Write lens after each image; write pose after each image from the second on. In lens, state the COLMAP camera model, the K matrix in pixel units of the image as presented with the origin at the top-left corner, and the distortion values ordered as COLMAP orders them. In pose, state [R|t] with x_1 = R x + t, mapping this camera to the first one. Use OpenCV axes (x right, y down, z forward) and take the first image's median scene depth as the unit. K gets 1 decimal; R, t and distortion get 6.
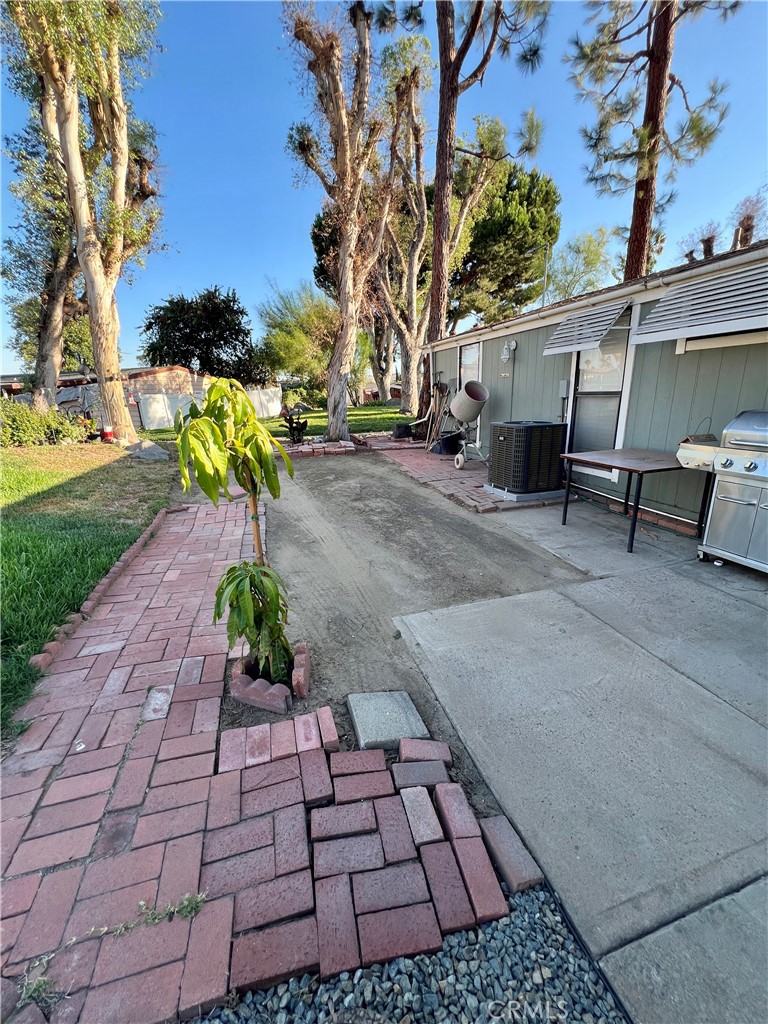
lens RADIAL K [[412.9, 0, 383.9], [0, 412.9, 512.2], [0, 0, 1]] dist [-0.000830, 0.002153]
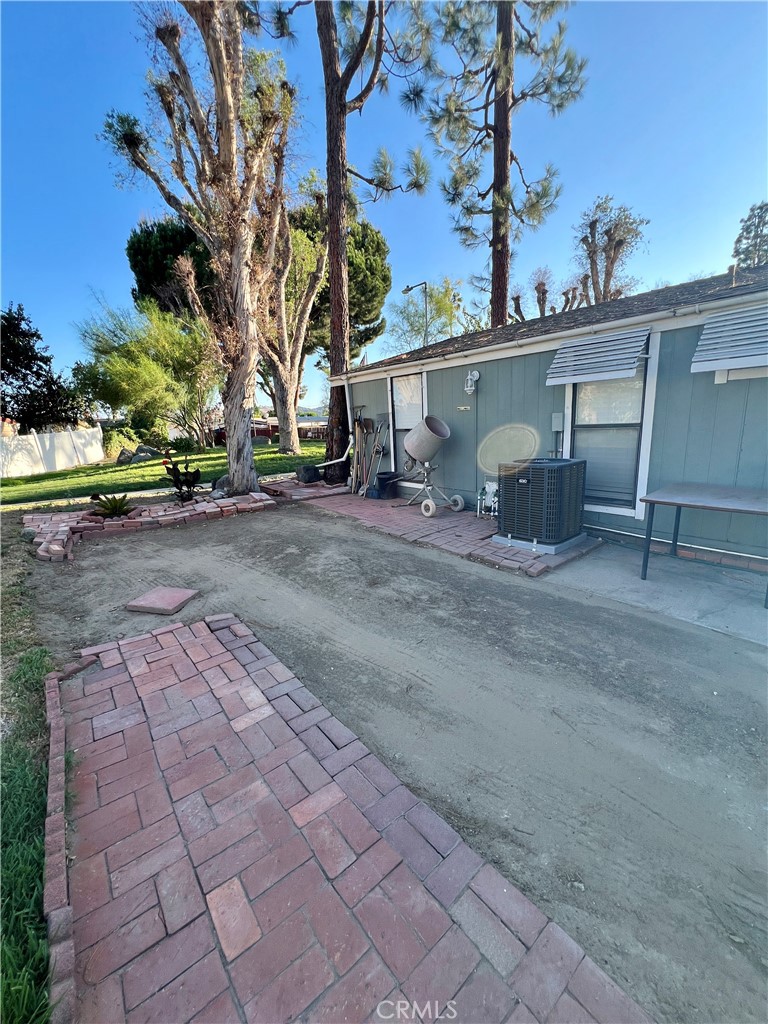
lens RADIAL K [[412.4, 0, 385.5], [0, 412.4, 511.7], [0, 0, 1]] dist [-0.000069, 0.000409]
pose [[0.920067, -0.102711, 0.378058, -0.179263], [0.132765, 0.989663, -0.054234, -0.066115], [-0.368579, 0.100092, 0.924192, 0.203124]]
